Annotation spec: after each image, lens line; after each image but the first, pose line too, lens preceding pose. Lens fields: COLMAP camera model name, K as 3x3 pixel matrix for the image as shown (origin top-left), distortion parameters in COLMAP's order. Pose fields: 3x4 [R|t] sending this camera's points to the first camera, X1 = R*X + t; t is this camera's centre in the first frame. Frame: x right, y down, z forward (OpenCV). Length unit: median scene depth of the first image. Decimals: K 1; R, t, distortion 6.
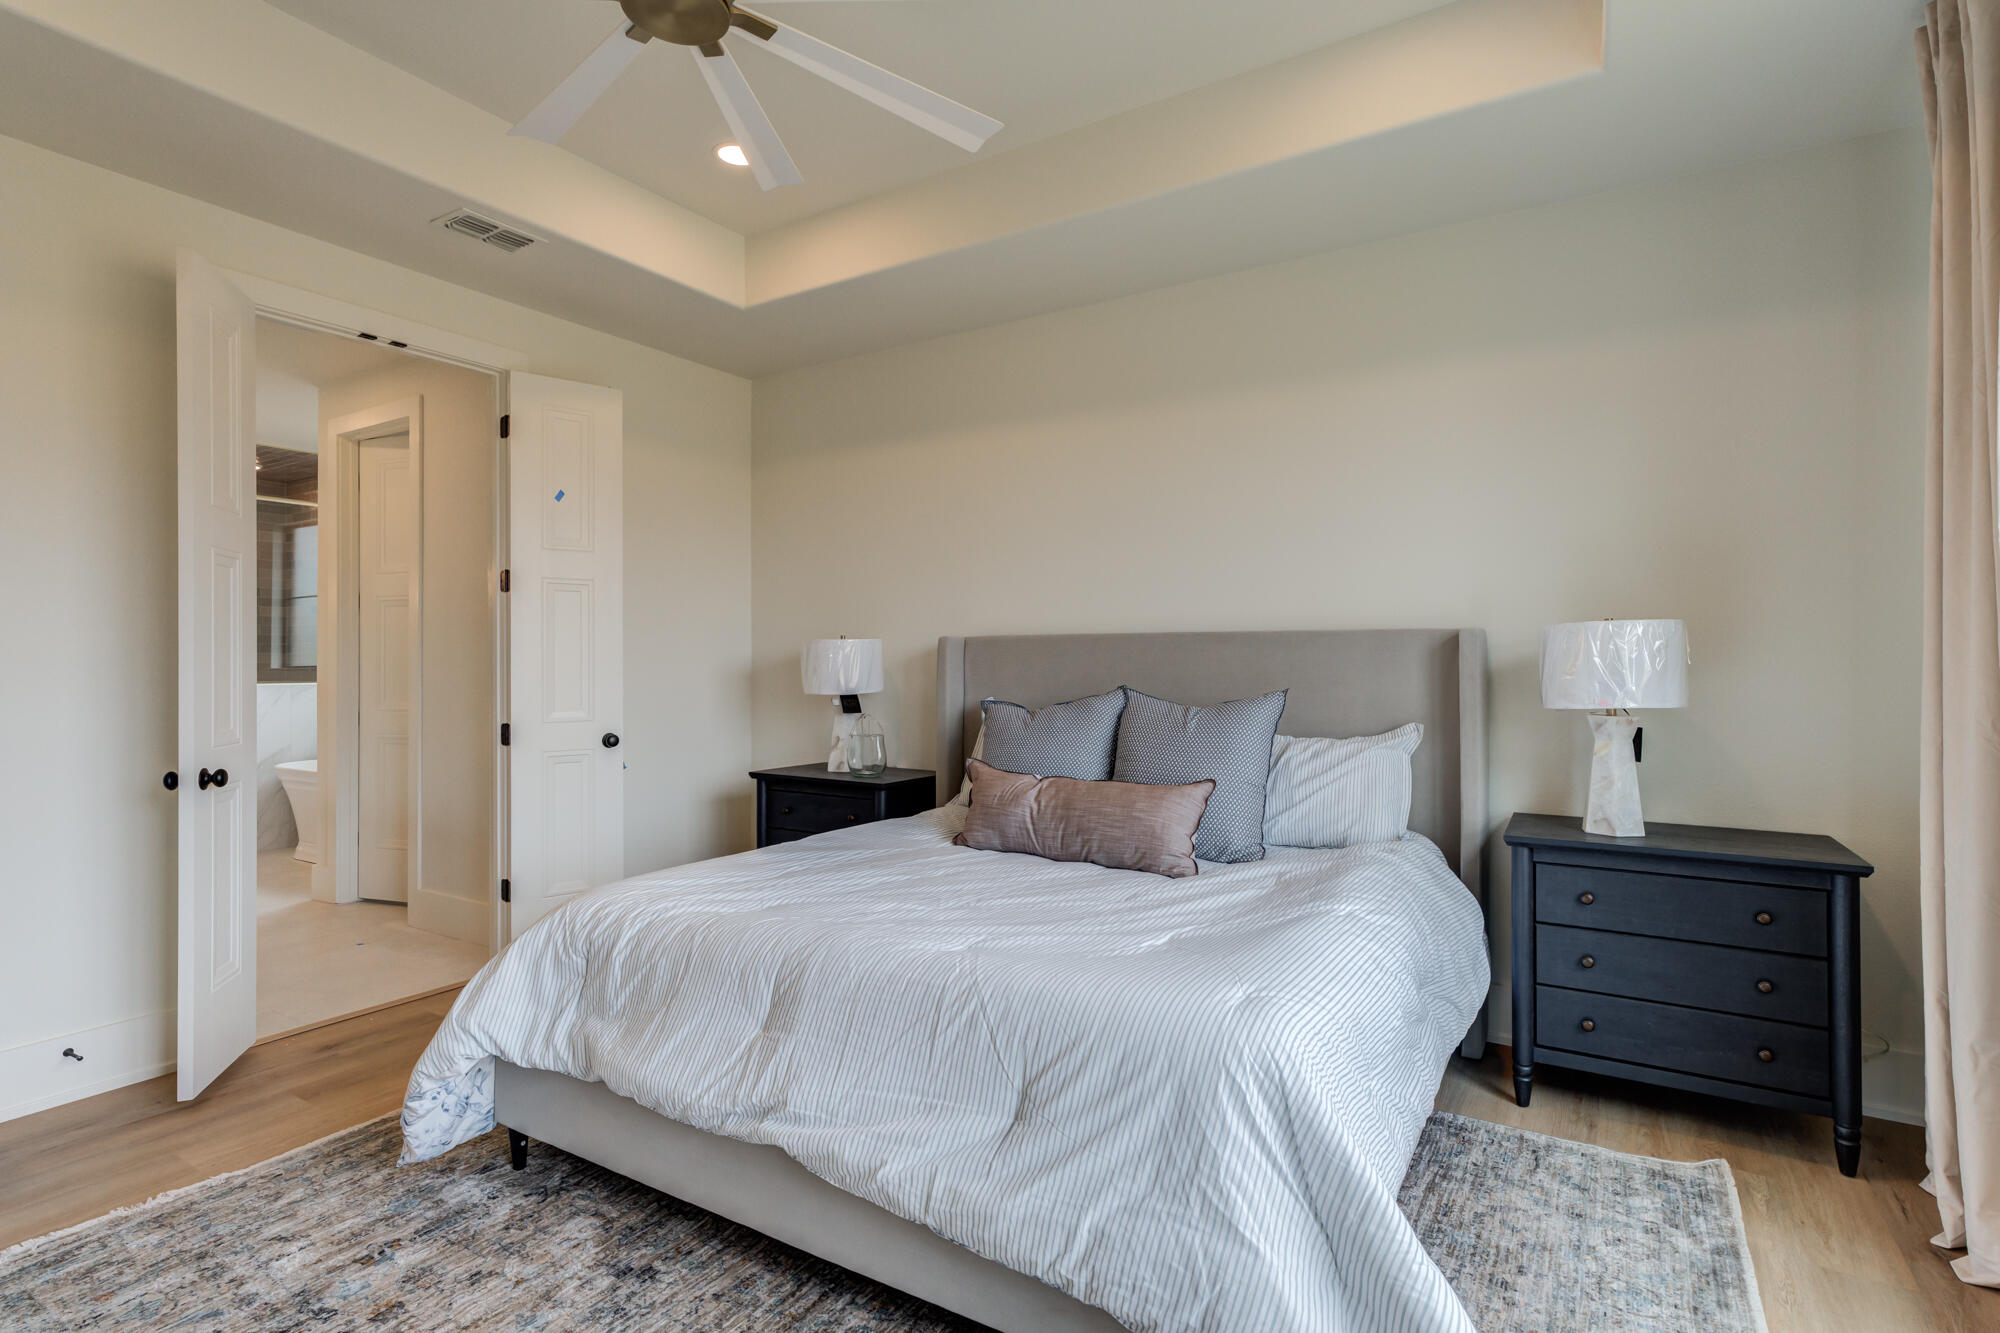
lens RADIAL K [[960.1, 0, 999.3], [0, 960.1, 650.9], [0, 0, 1]] dist [0.005637, 0.001433]
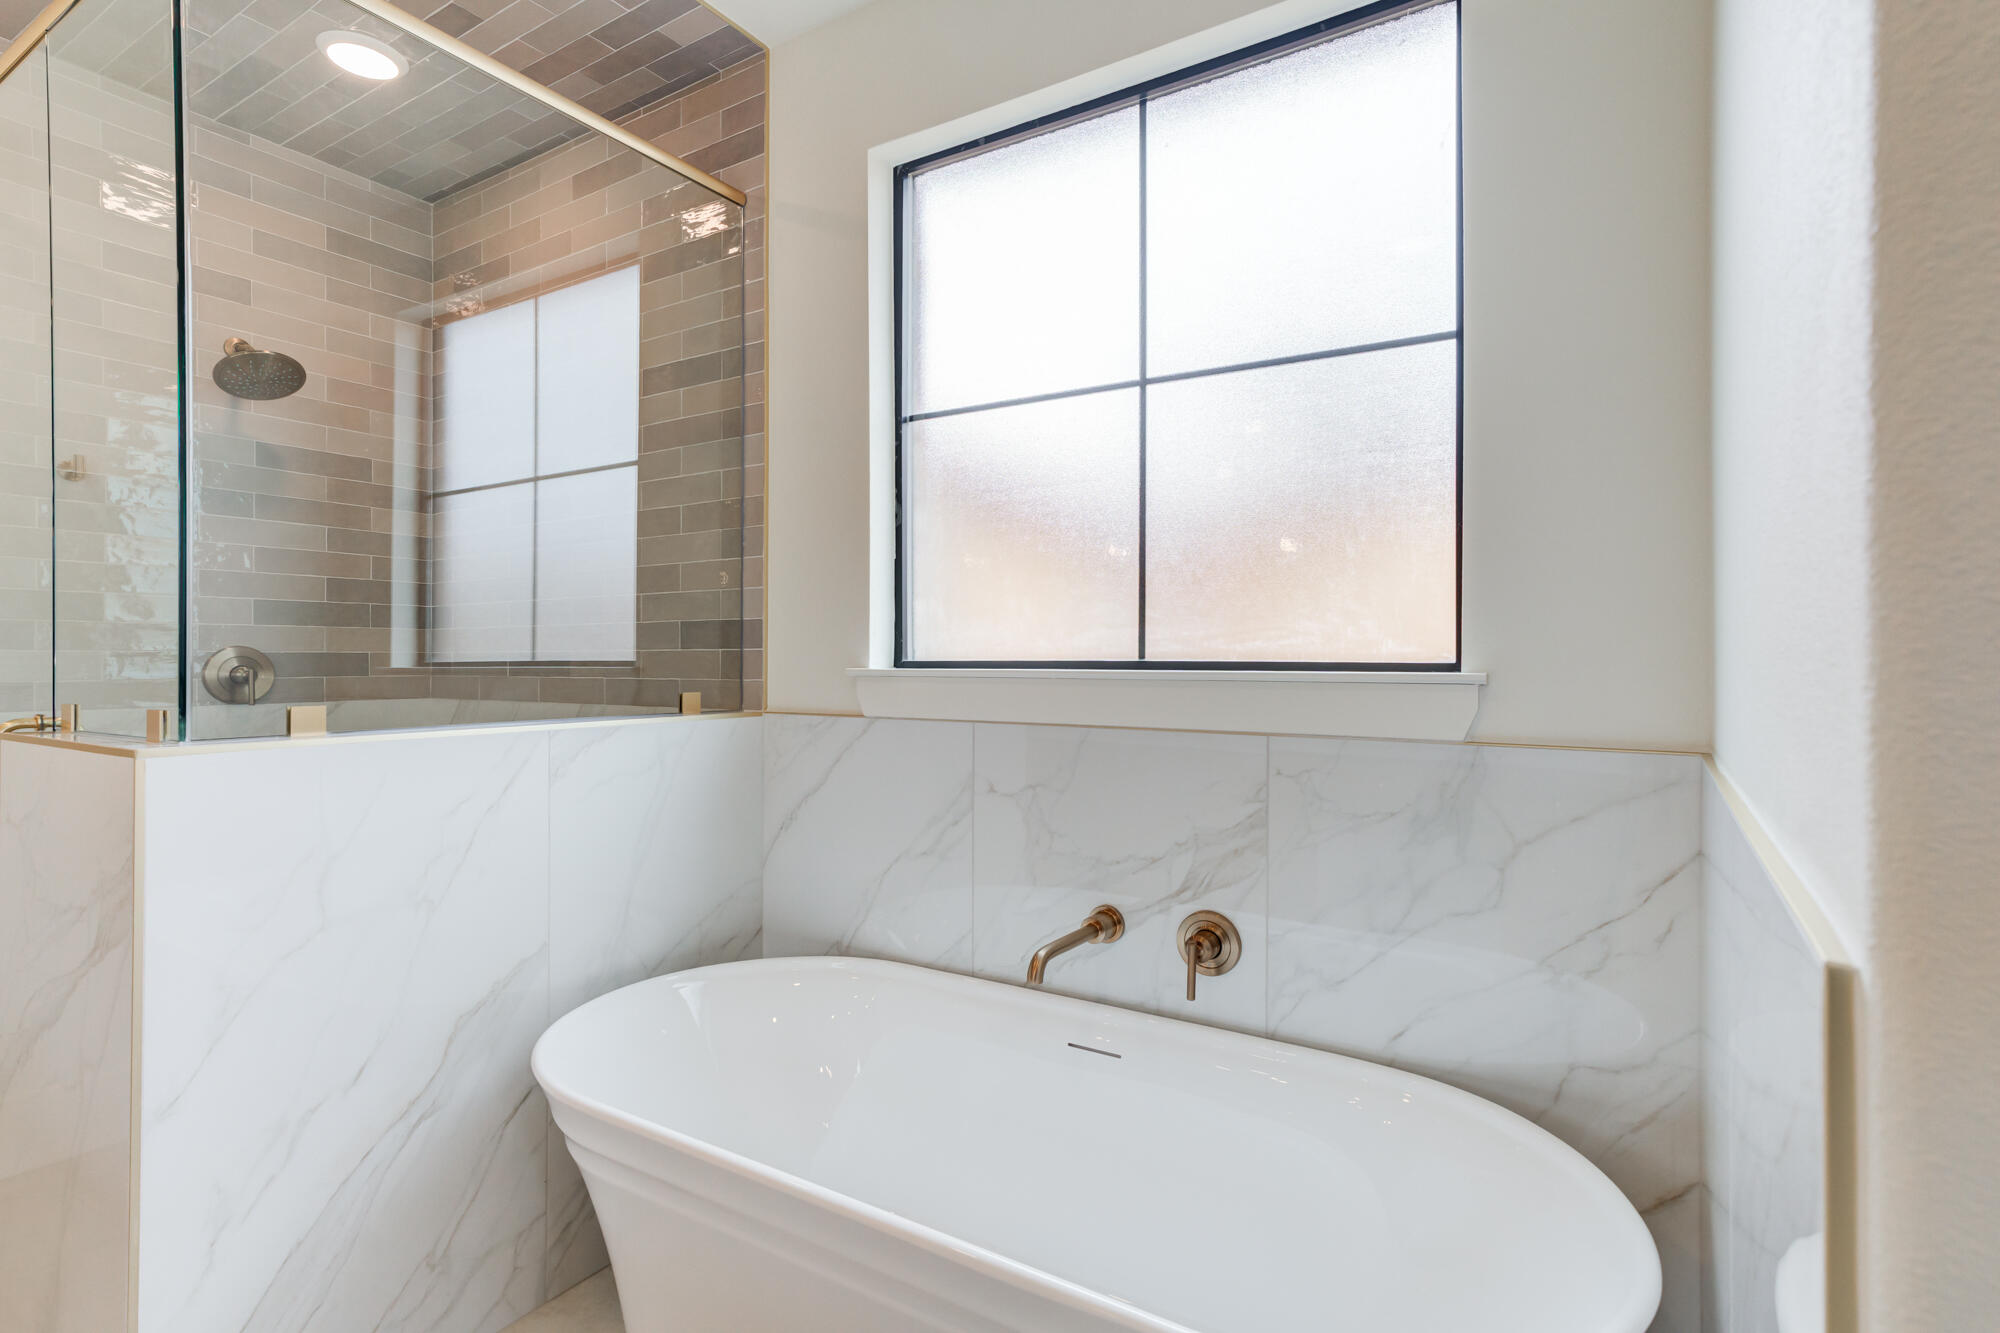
lens RADIAL K [[960.1, 0, 1003.7], [0, 960.1, 655.6], [0, 0, 1]] dist [0.005637, 0.001433]
pose [[0.999940, 0.005456, 0.009510, -0.589119], [-0.005550, 0.999936, 0.009895, 0.008878], [-0.009455, -0.009947, 0.999906, 0.699197]]
